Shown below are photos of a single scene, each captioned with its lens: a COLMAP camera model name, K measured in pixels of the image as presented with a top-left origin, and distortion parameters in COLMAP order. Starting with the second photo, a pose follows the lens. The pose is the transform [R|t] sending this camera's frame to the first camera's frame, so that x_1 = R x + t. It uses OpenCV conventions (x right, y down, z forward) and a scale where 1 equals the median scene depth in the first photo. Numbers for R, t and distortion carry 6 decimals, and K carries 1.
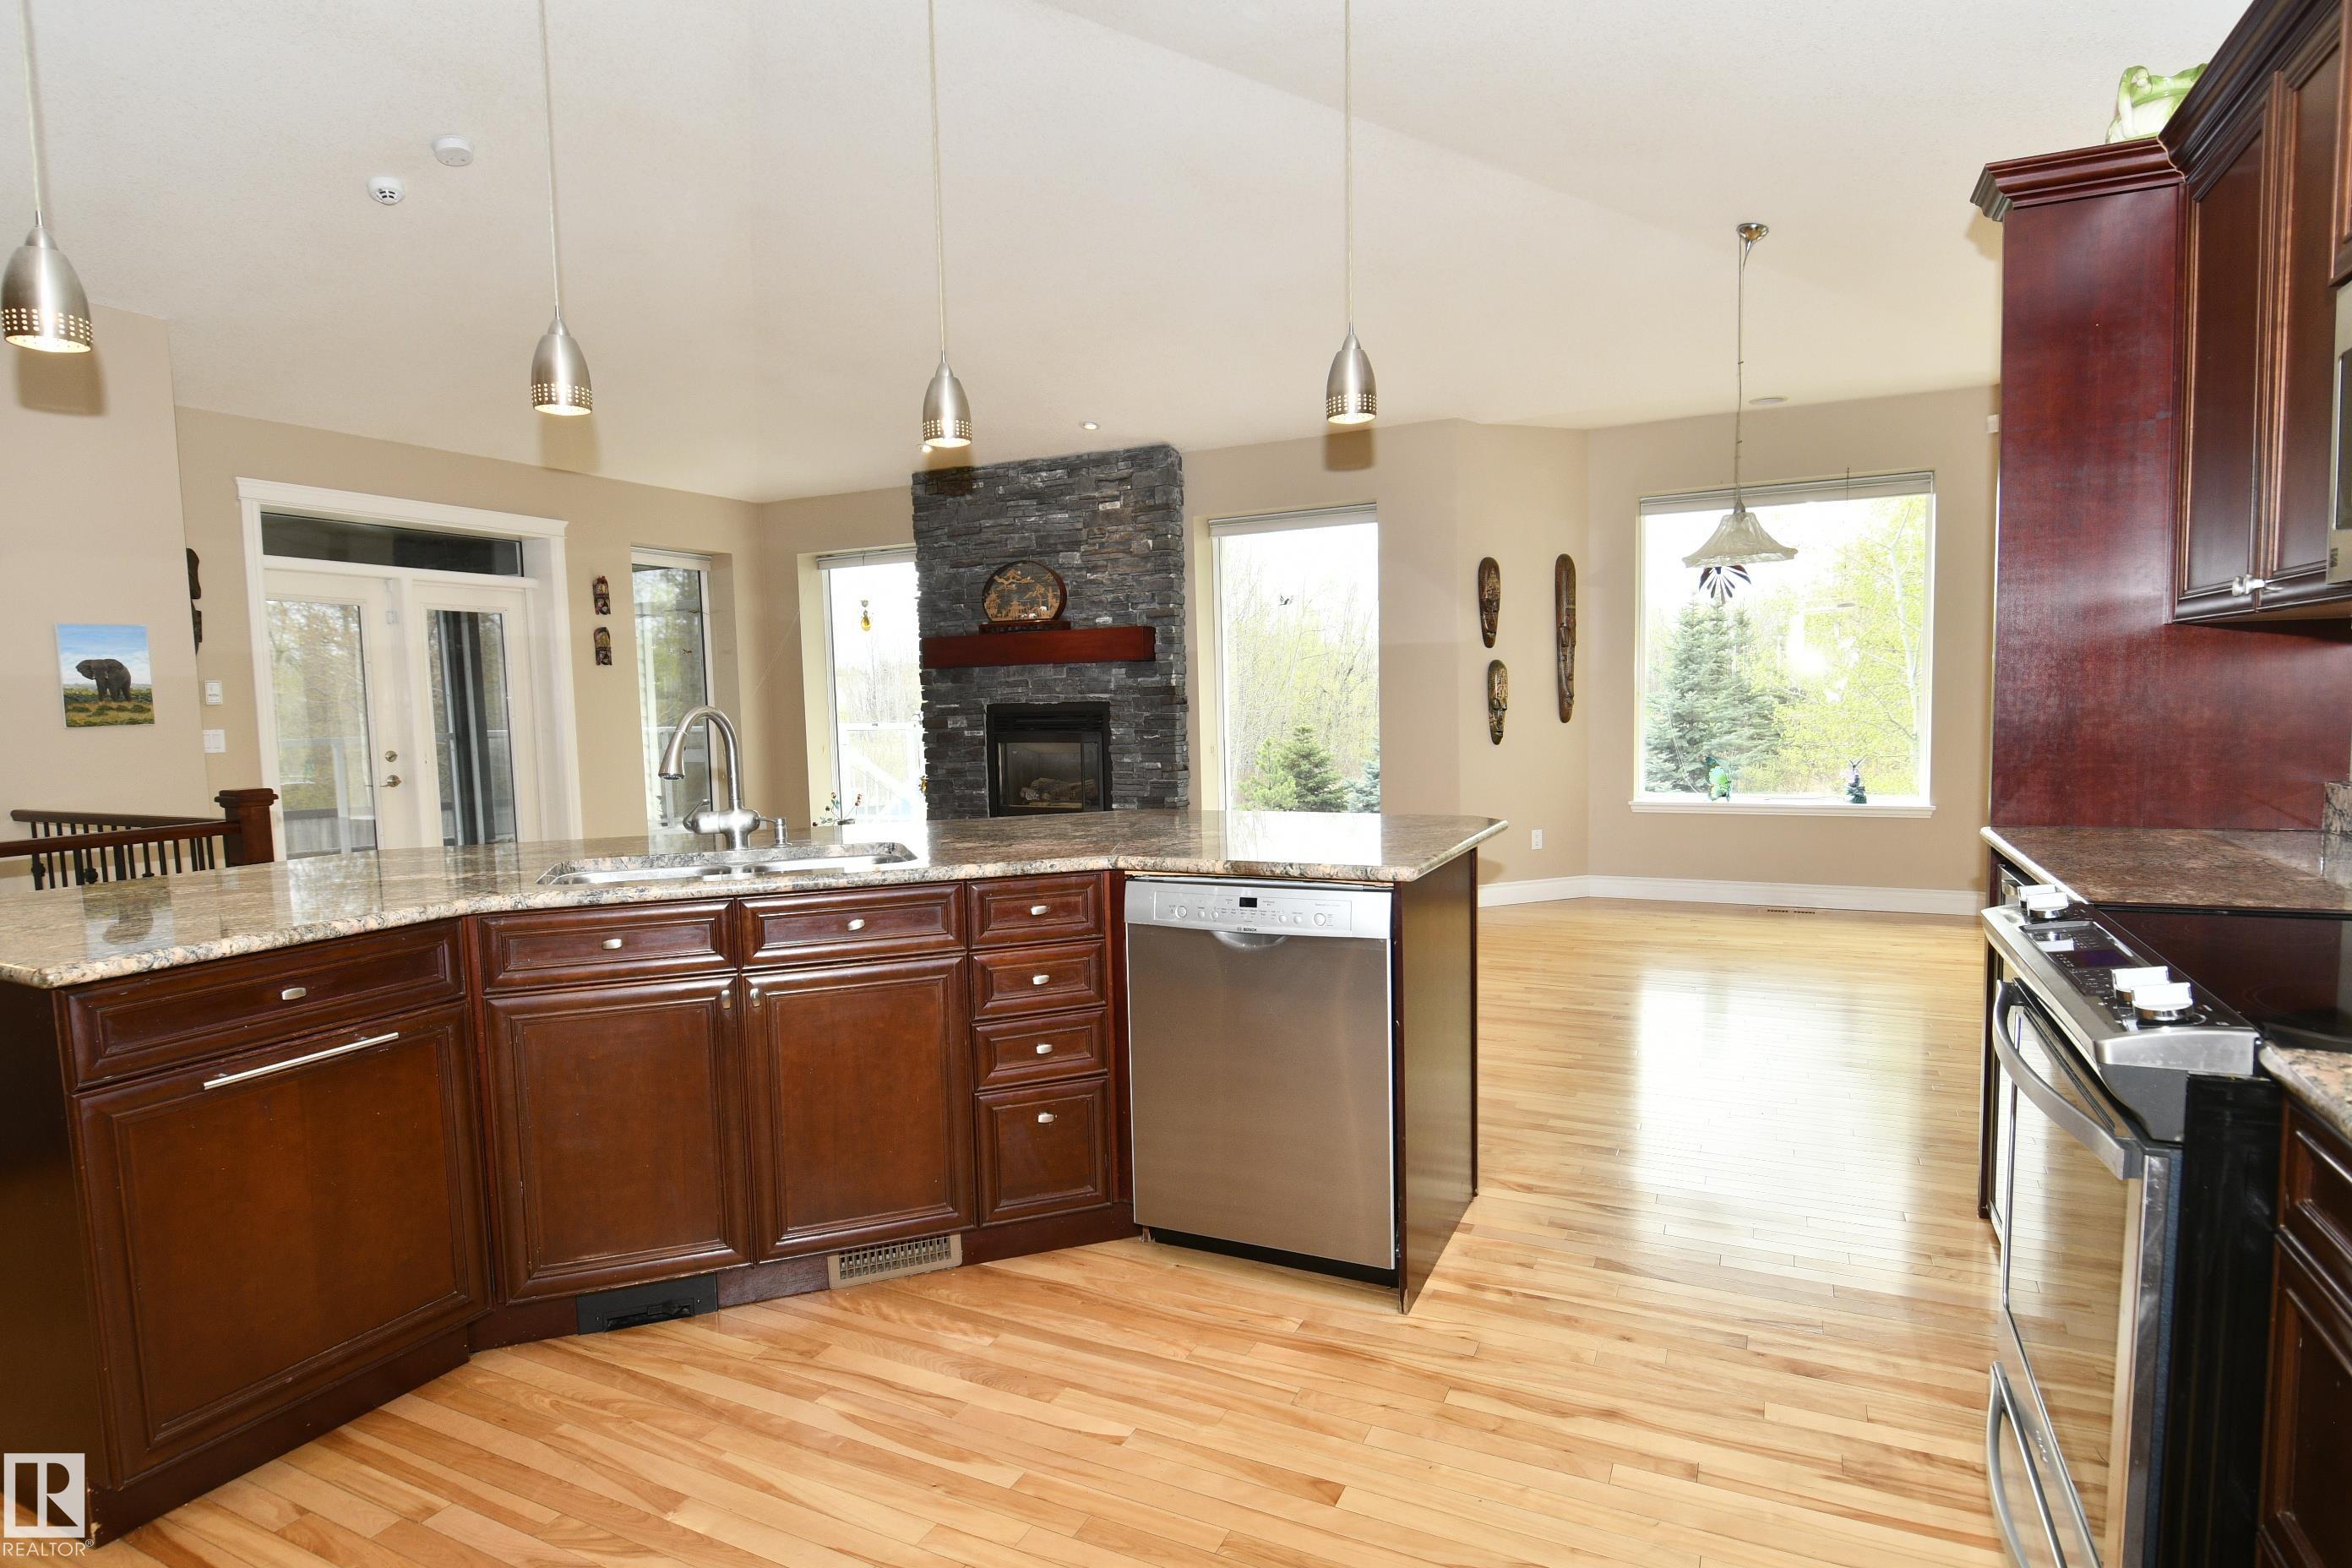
lens RADIAL K [[1222.6, 0, 1171.1], [0, 1222.6, 793.6], [0, 0, 1]] dist [0.010375, -0.011154]
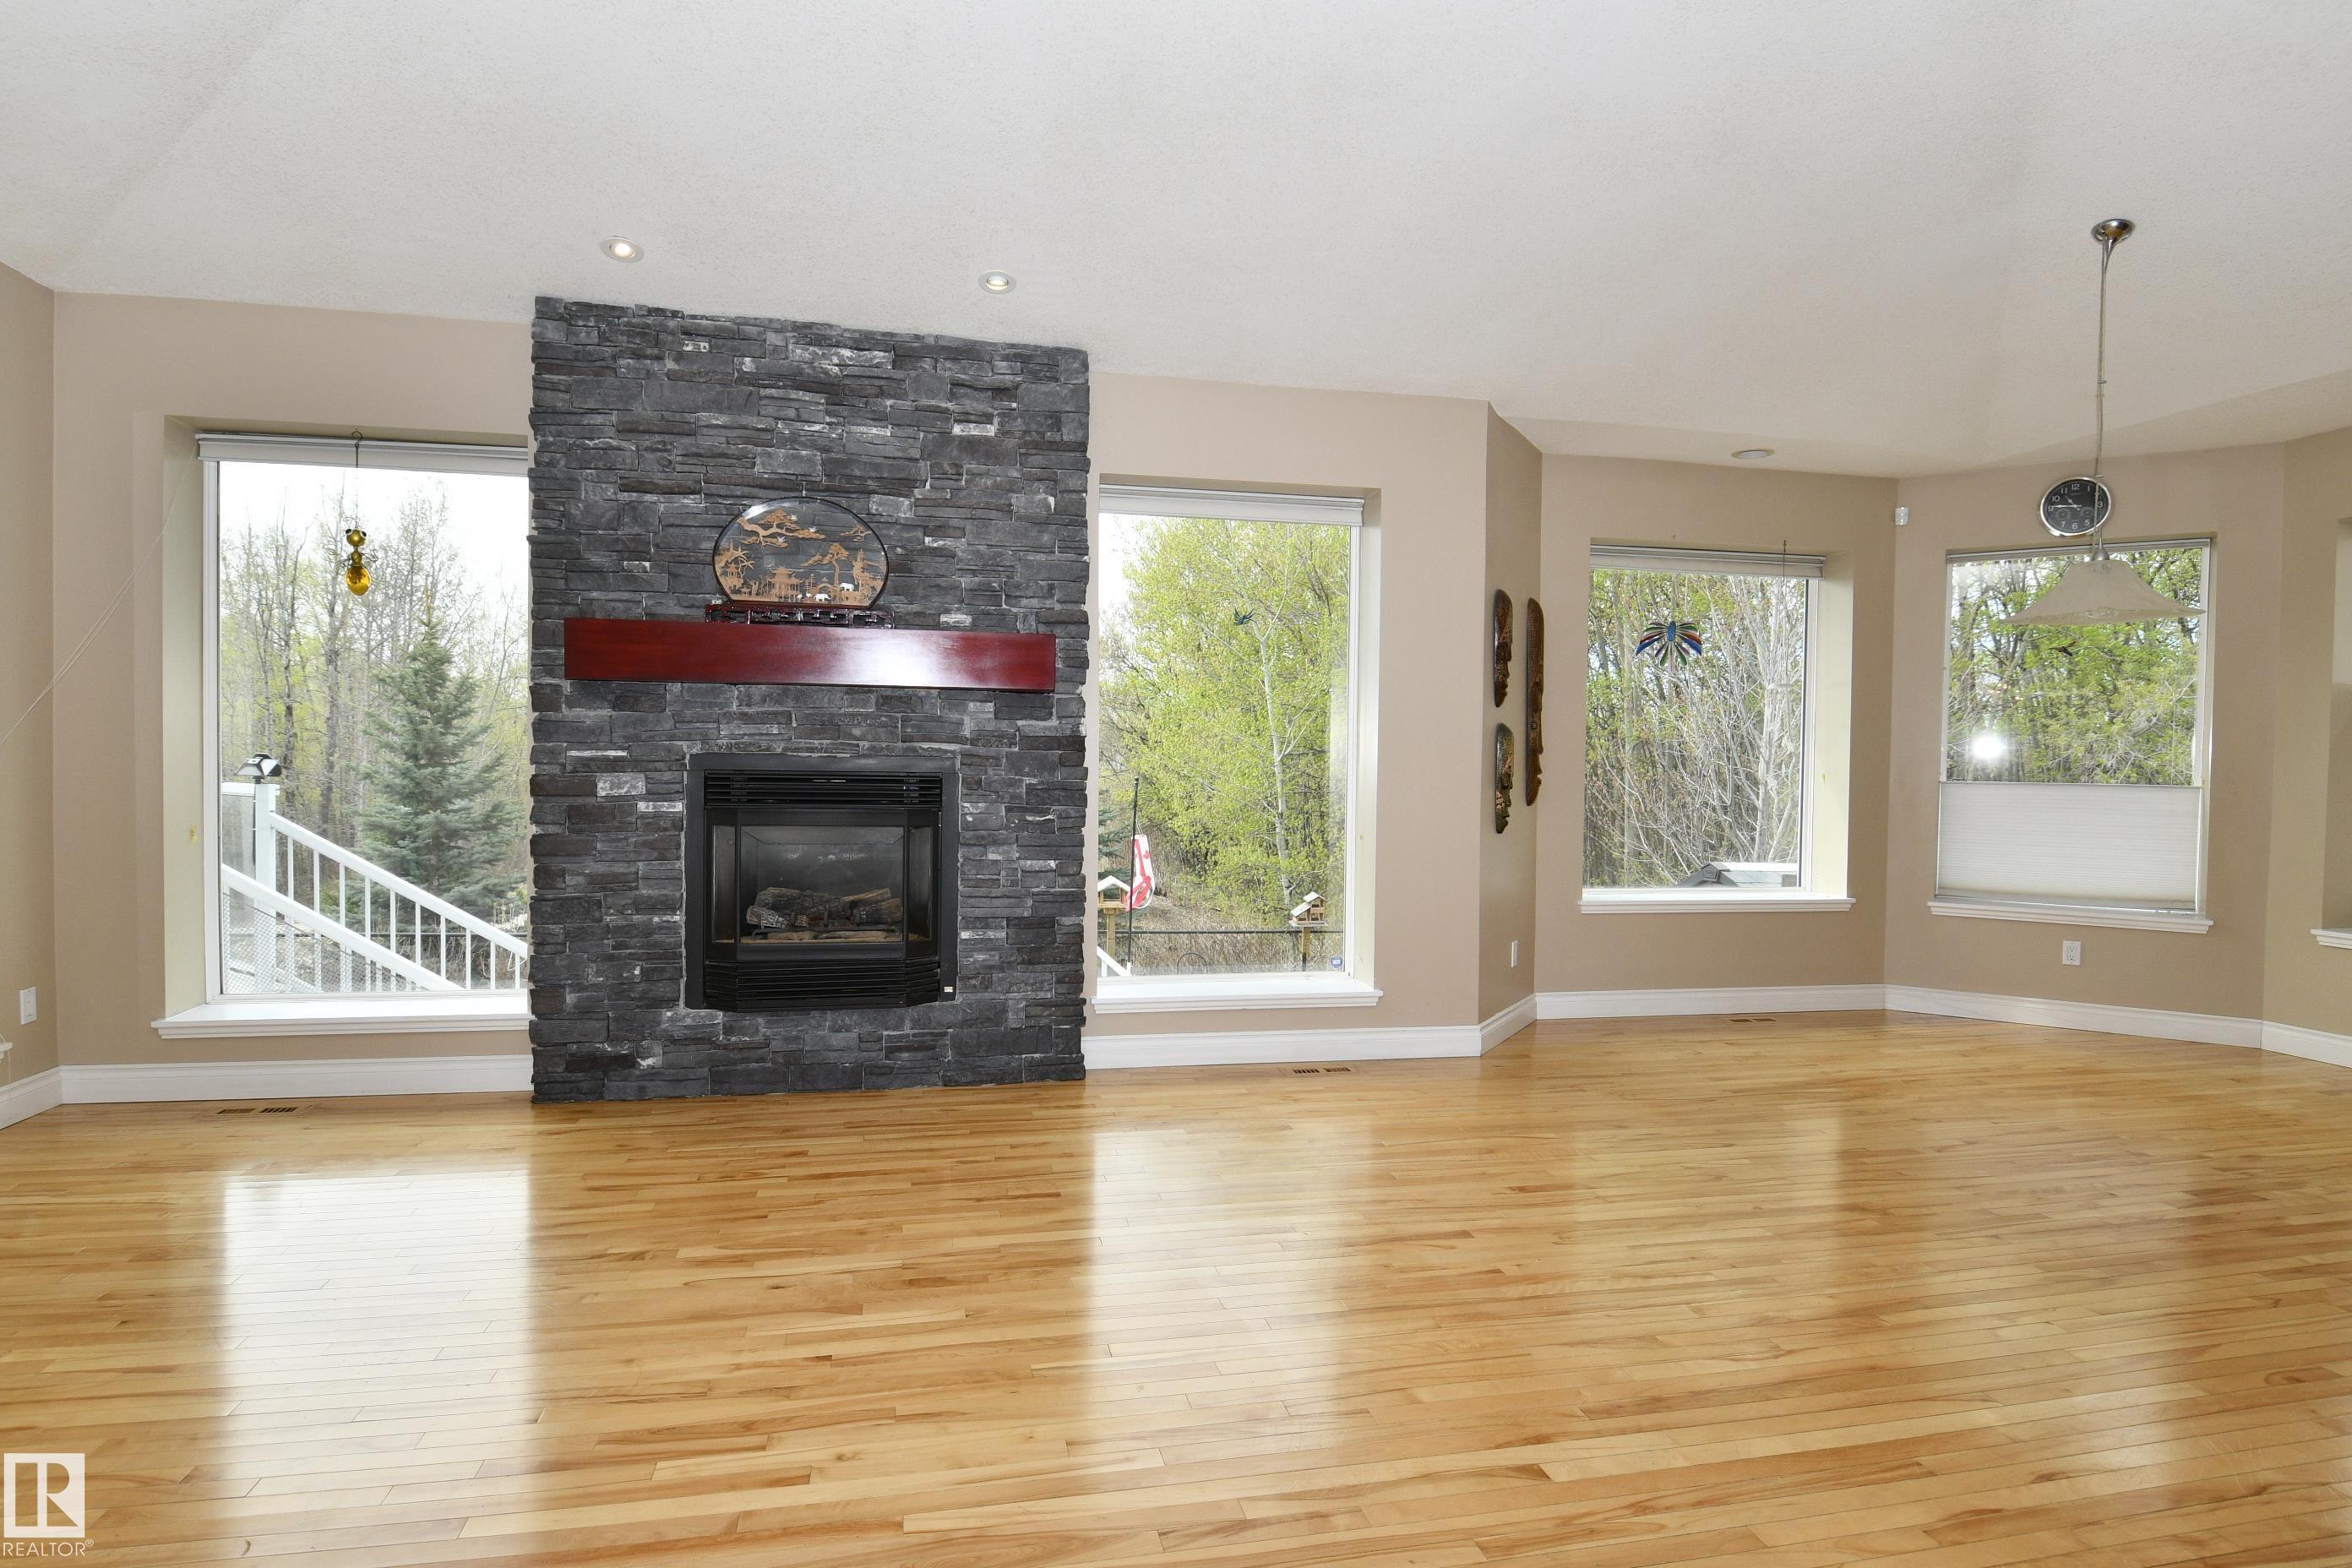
lens RADIAL K [[1222.6, 0, 1178.8], [0, 1222.6, 787.5], [0, 0, 1]] dist [0.010375, -0.011154]
pose [[0.783638, 0.025400, 0.620698, -0.328411], [0.017812, 0.997834, -0.063320, -0.021330], [-0.620963, 0.060675, 0.781488, 0.470354]]
